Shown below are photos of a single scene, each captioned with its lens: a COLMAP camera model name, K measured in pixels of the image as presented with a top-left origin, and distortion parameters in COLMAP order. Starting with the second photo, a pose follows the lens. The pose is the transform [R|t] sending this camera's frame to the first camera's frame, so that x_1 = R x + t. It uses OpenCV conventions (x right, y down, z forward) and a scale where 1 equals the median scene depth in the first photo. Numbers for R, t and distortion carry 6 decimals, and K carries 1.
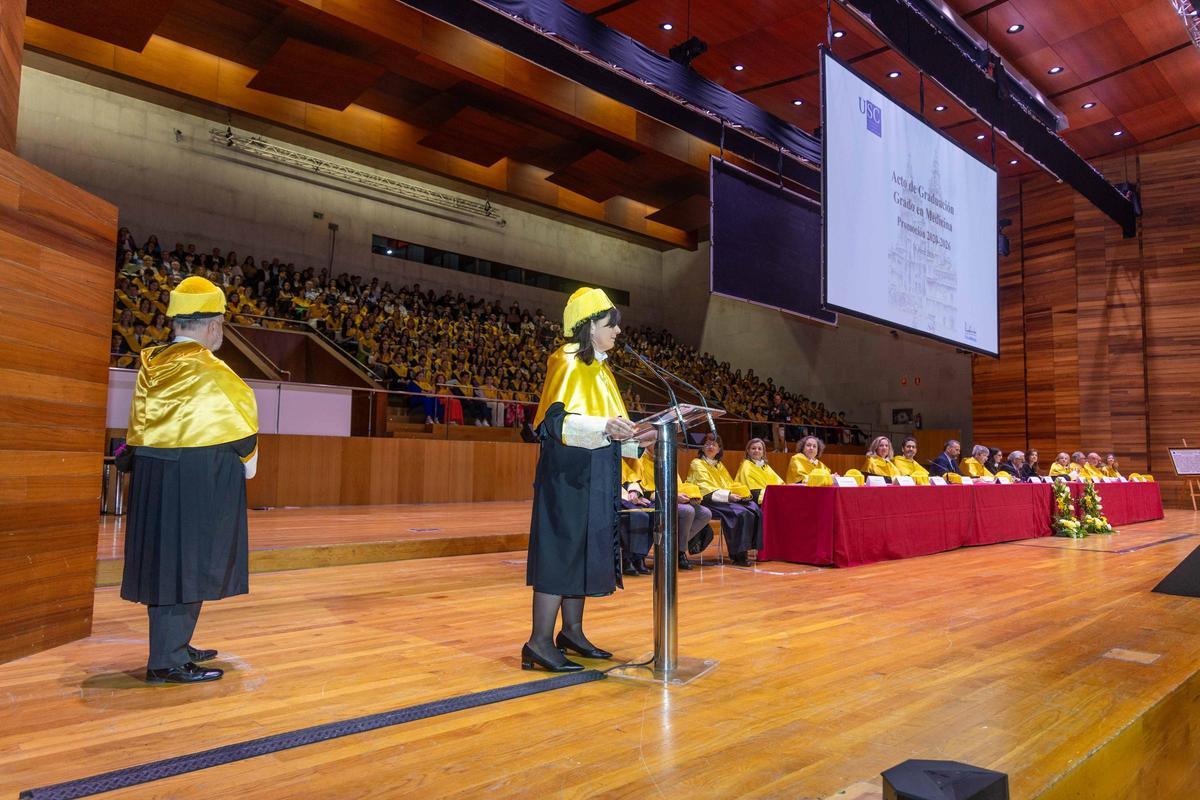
lens RADIAL K [[805.1, 0, 600.0], [0, 805.1, 400.0], [0, 0, 1]] dist [0.008390, 0.001765]
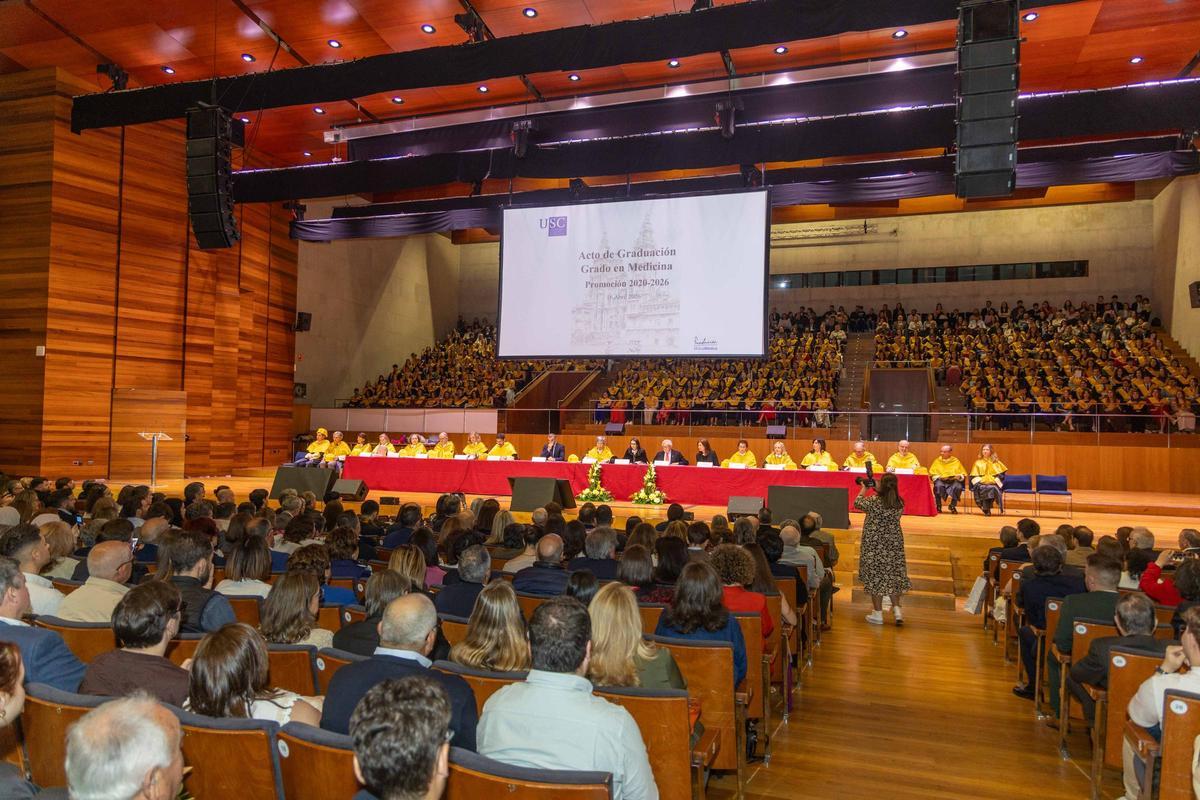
lens RADIAL K [[805.1, 0, 600.0], [0, 805.1, 400.0], [0, 0, 1]] dist [0.008390, 0.001765]
pose [[0.452924, -0.045249, -0.890400, 0.749870], [0.058599, 0.998063, -0.020913, 0.008344], [0.889621, -0.042705, 0.454698, 0.152619]]
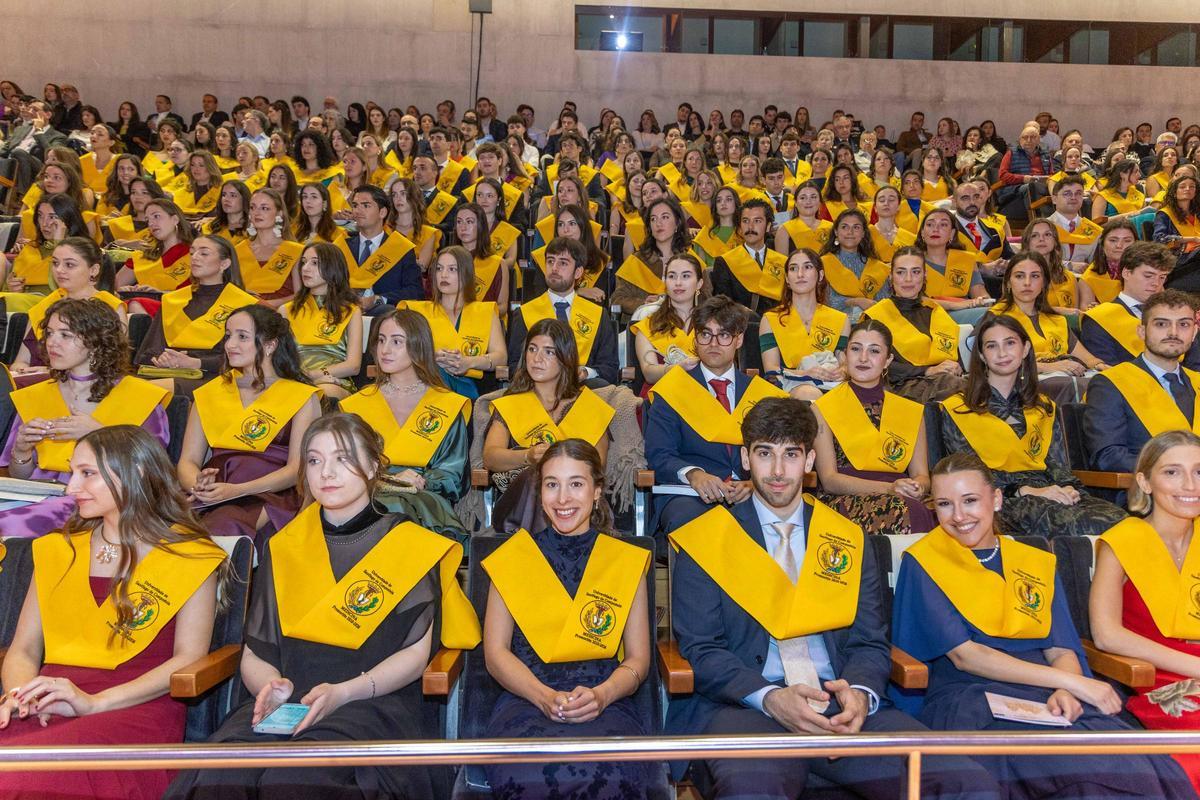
lens RADIAL K [[805.1, 0, 600.0], [0, 805.1, 400.0], [0, 0, 1]] dist [0.008390, 0.001765]
pose [[0.768760, -0.000058, -0.639538, 0.007501], [0.060567, 0.995512, 0.072714, -0.024299], [0.636663, -0.094635, 0.765313, 0.651367]]
